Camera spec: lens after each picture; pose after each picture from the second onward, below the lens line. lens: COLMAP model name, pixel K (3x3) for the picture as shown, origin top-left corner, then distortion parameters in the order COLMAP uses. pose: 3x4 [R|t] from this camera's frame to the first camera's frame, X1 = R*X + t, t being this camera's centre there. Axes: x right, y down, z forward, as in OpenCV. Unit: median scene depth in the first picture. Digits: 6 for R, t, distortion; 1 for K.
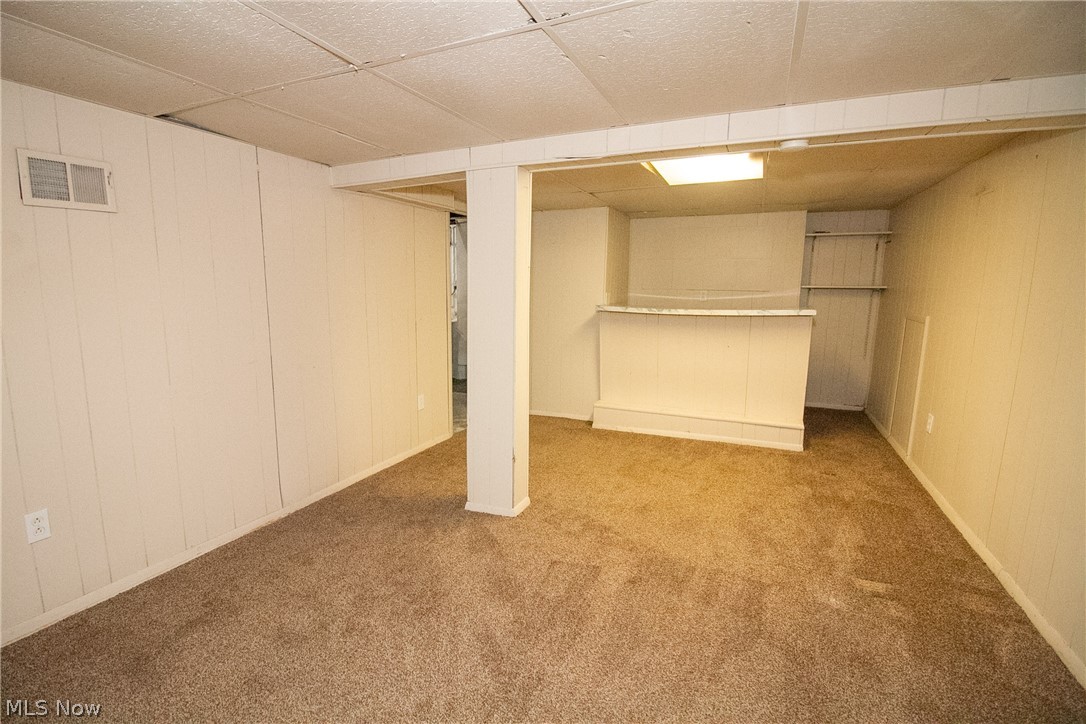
lens RADIAL K [[498.1, 0, 531.8], [0, 498.1, 359.3], [0, 0, 1]] dist [-0.008923, -0.009304]
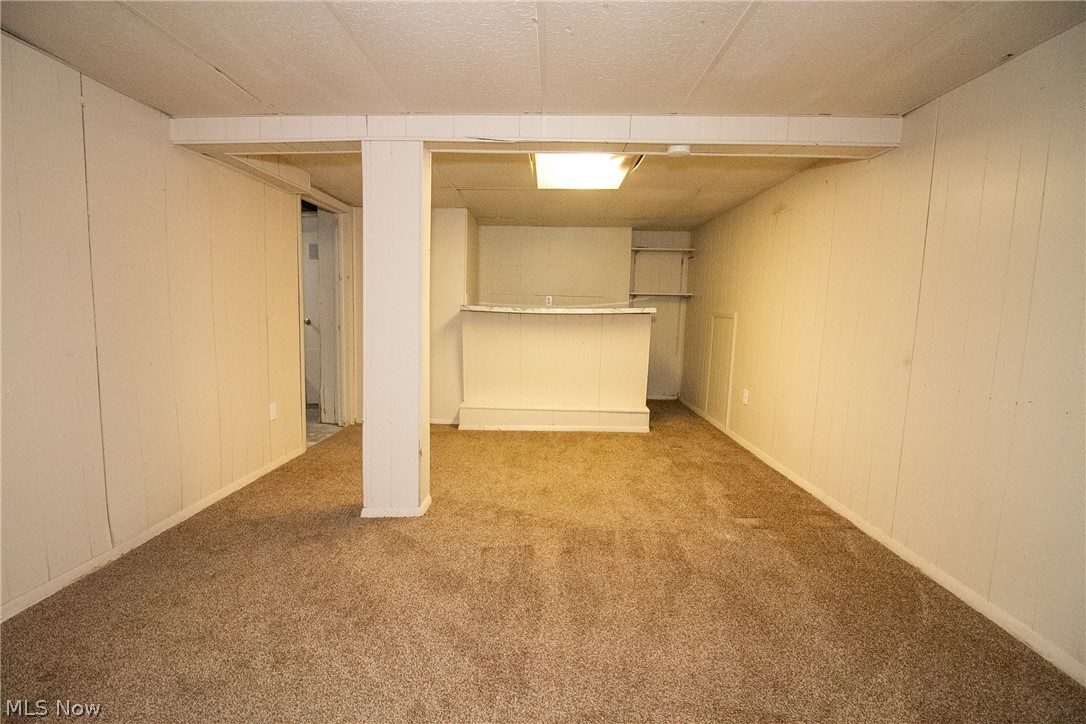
lens RADIAL K [[498.1, 0, 539.5], [0, 498.1, 358.3], [0, 0, 1]] dist [-0.008923, -0.009304]
pose [[0.924478, -0.027549, 0.380238, -0.178049], [0.043044, 0.998551, -0.032306, 0.062808], [-0.378797, 0.046234, 0.924324, 0.044266]]
